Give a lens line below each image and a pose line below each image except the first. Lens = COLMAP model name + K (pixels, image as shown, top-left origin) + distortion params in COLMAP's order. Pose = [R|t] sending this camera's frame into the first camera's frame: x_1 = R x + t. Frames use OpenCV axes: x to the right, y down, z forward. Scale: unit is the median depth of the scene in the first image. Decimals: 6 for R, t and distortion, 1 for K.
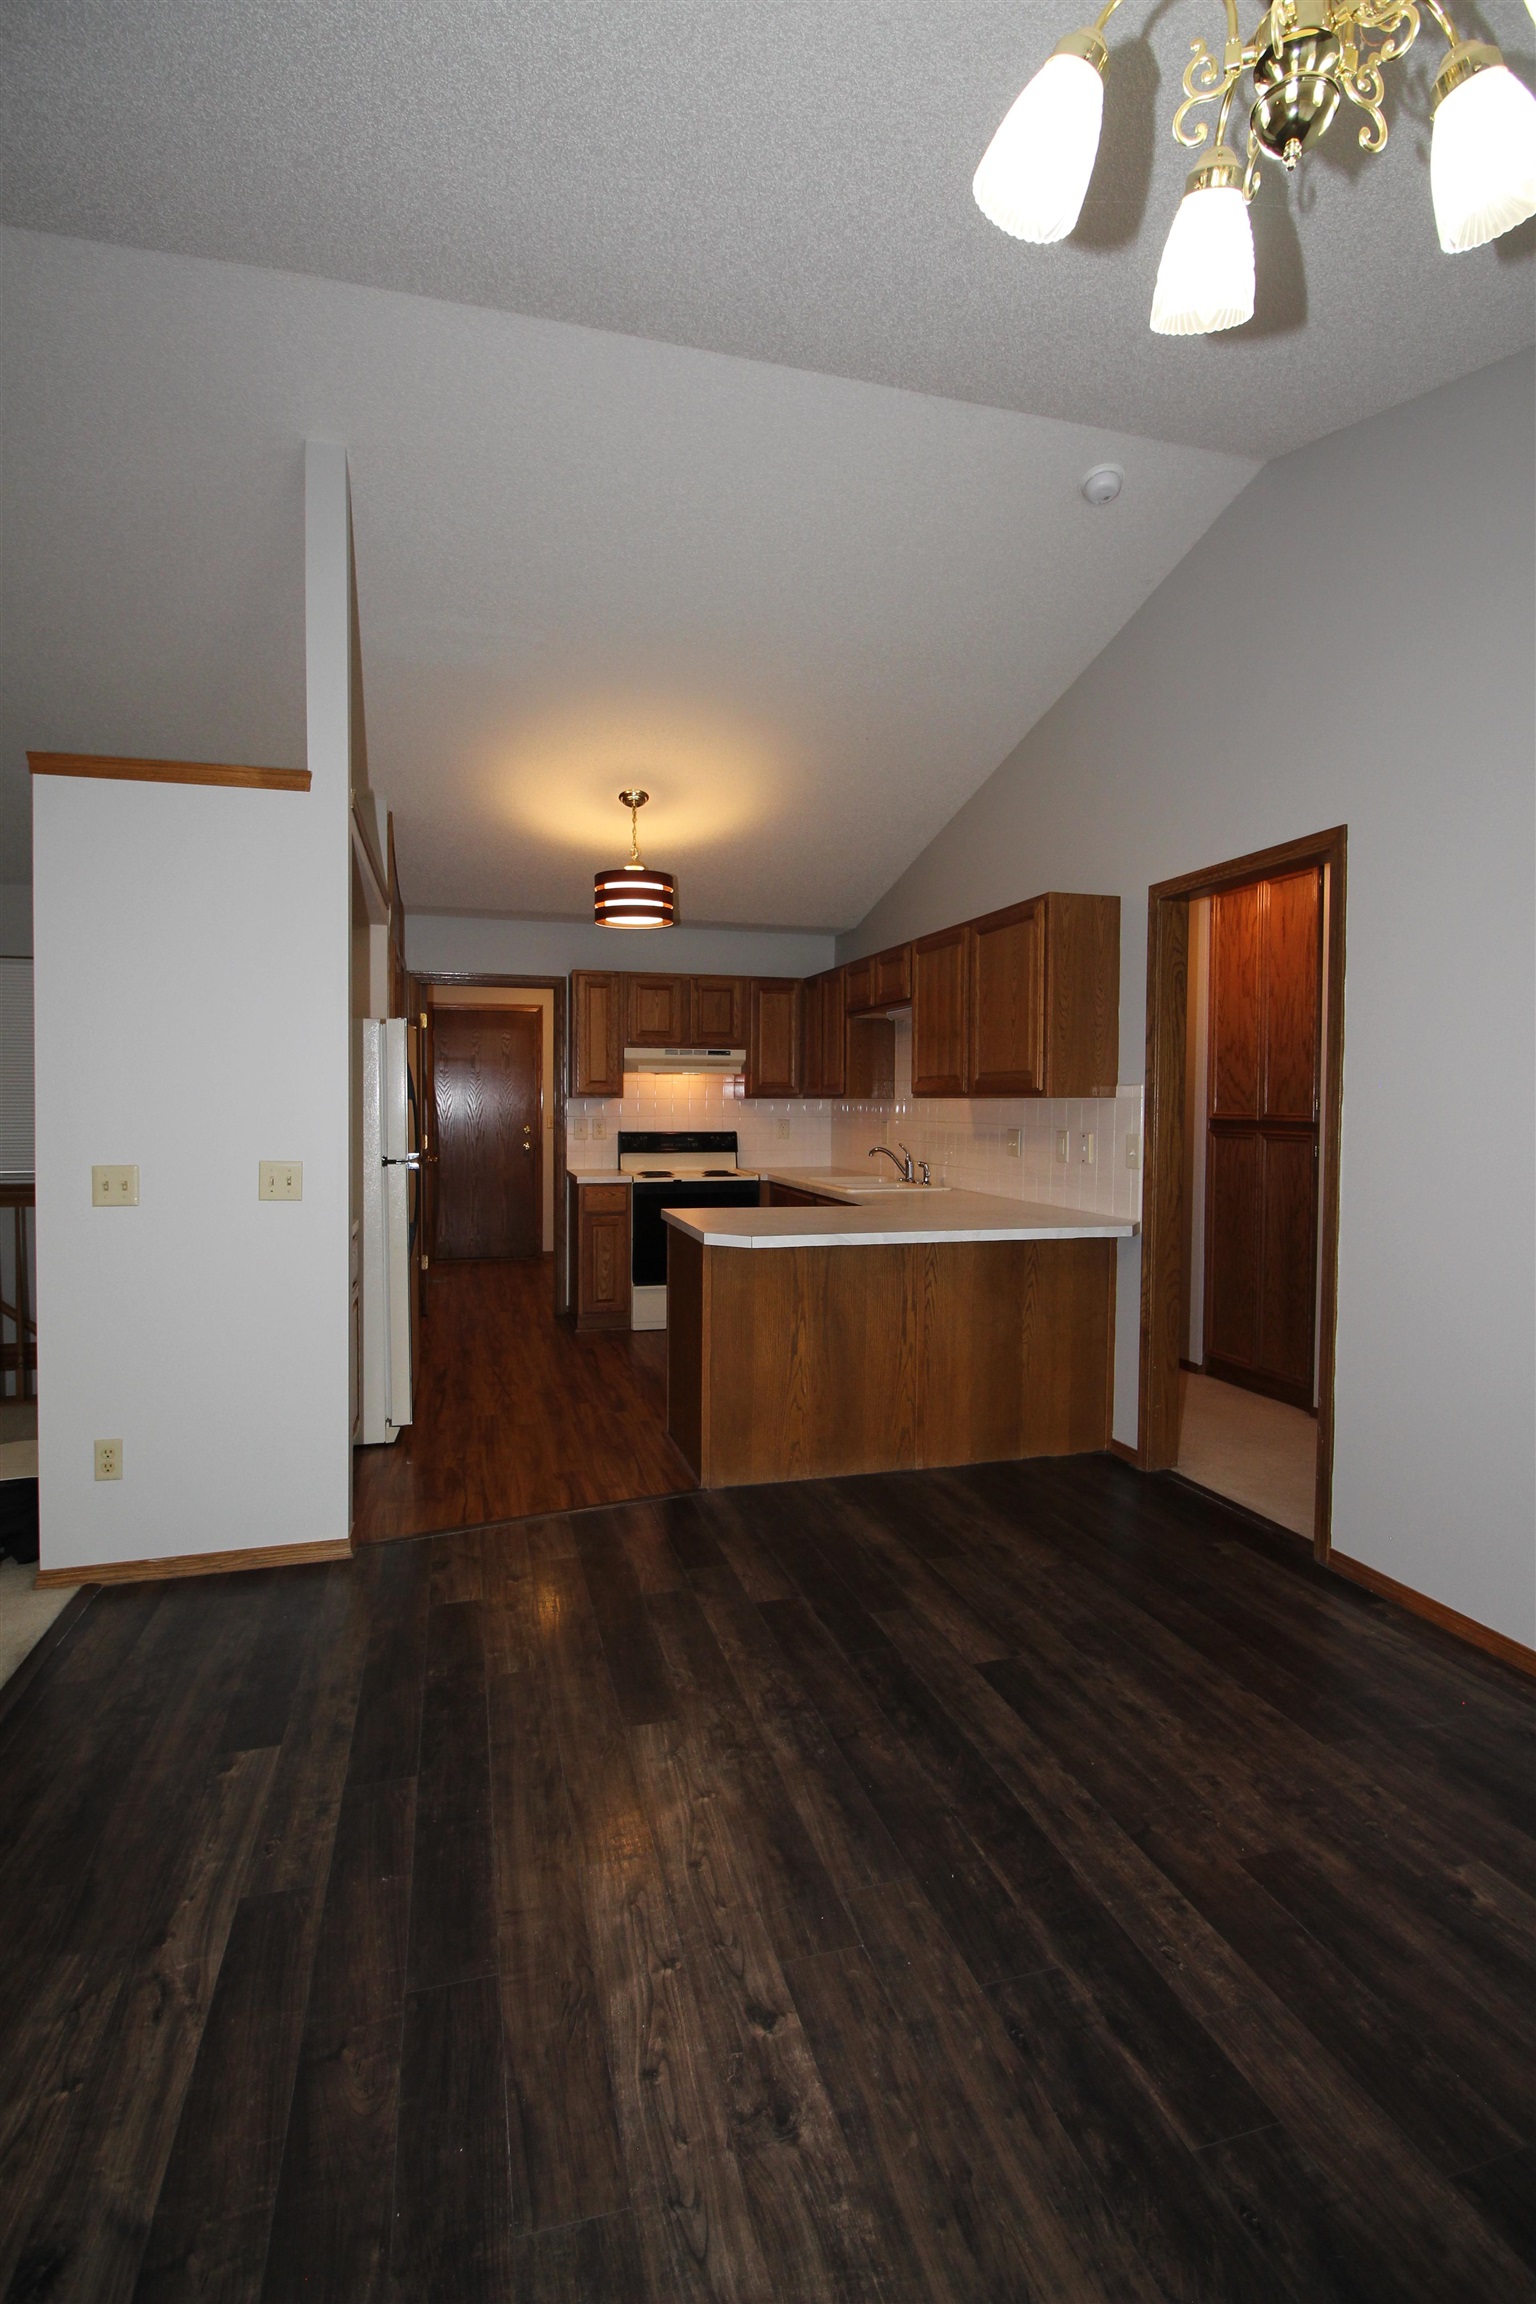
lens RADIAL K [[1106.5, 0, 774.3], [0, 1106.5, 1163.0], [0, 0, 1]] dist [0.052098, 0.003327]
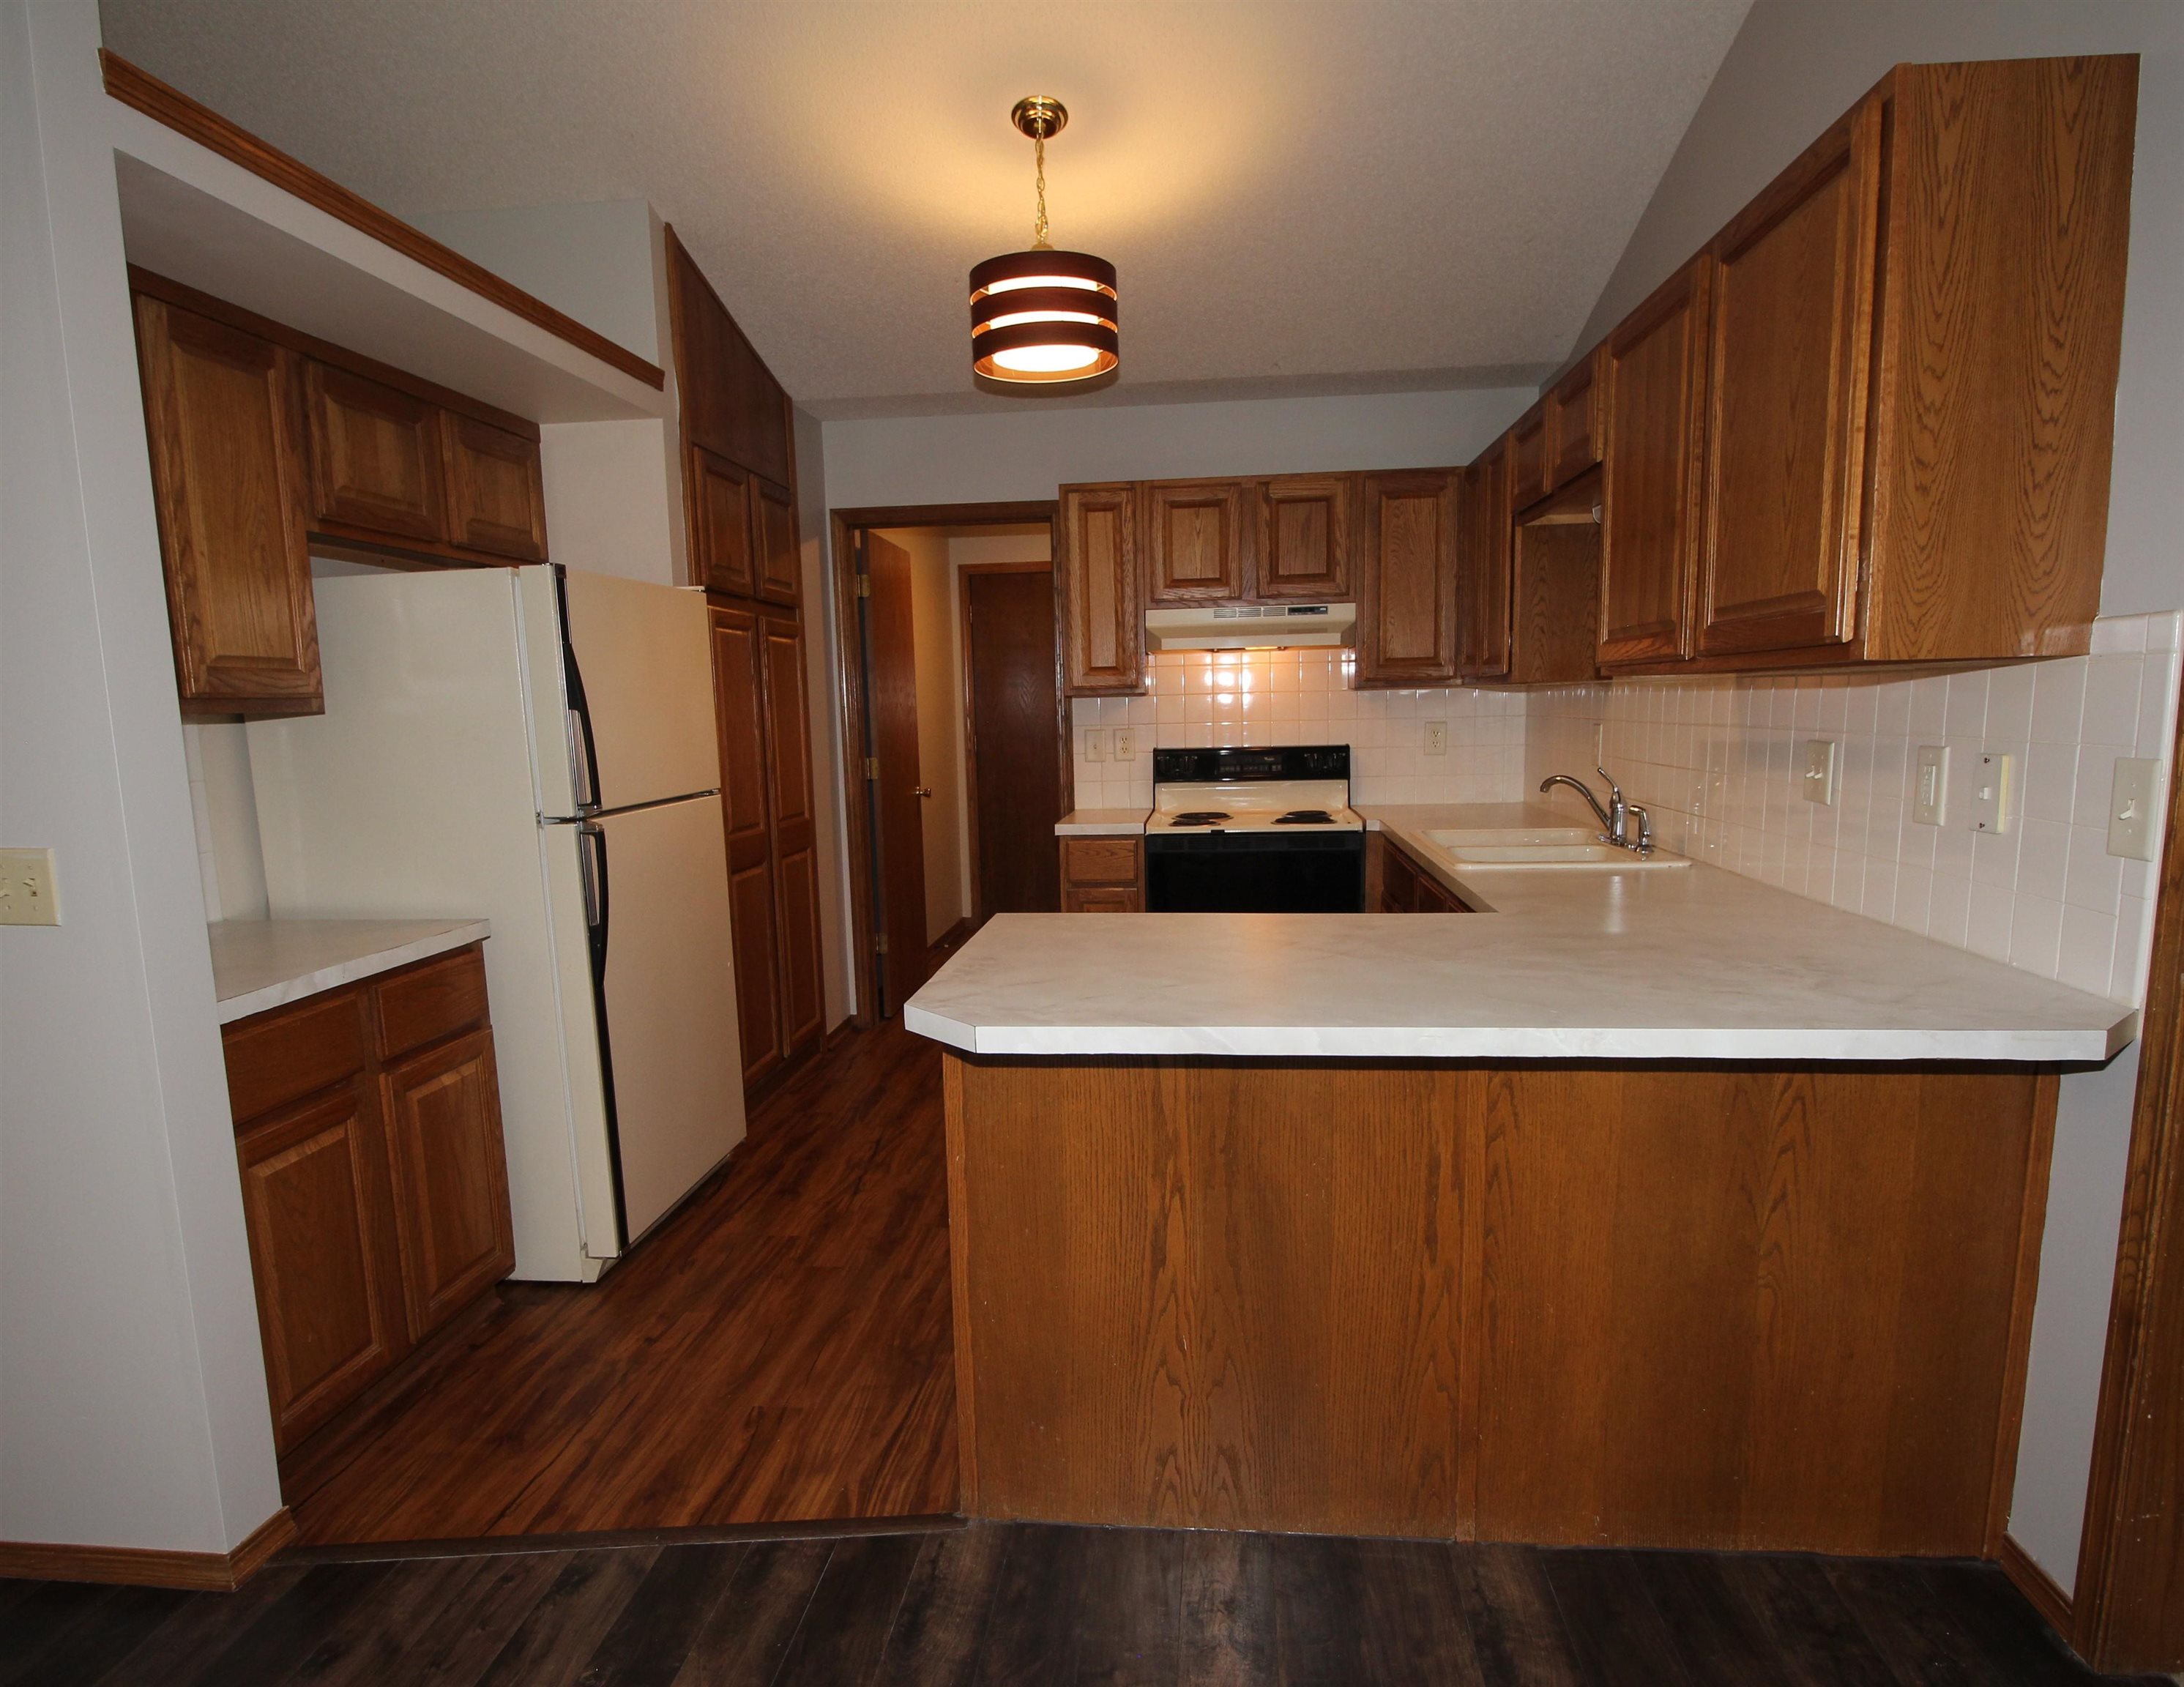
lens RADIAL K [[1311.5, 0, 1075.8], [0, 1311.5, 924.1], [0, 0, 1]] dist [0.004711, -0.011018]
pose [[0.926442, 0.036835, -0.374631, 0.136571], [0.006071, 0.993609, 0.112710, -0.018200], [0.376389, -0.106693, 0.920298, 0.394417]]
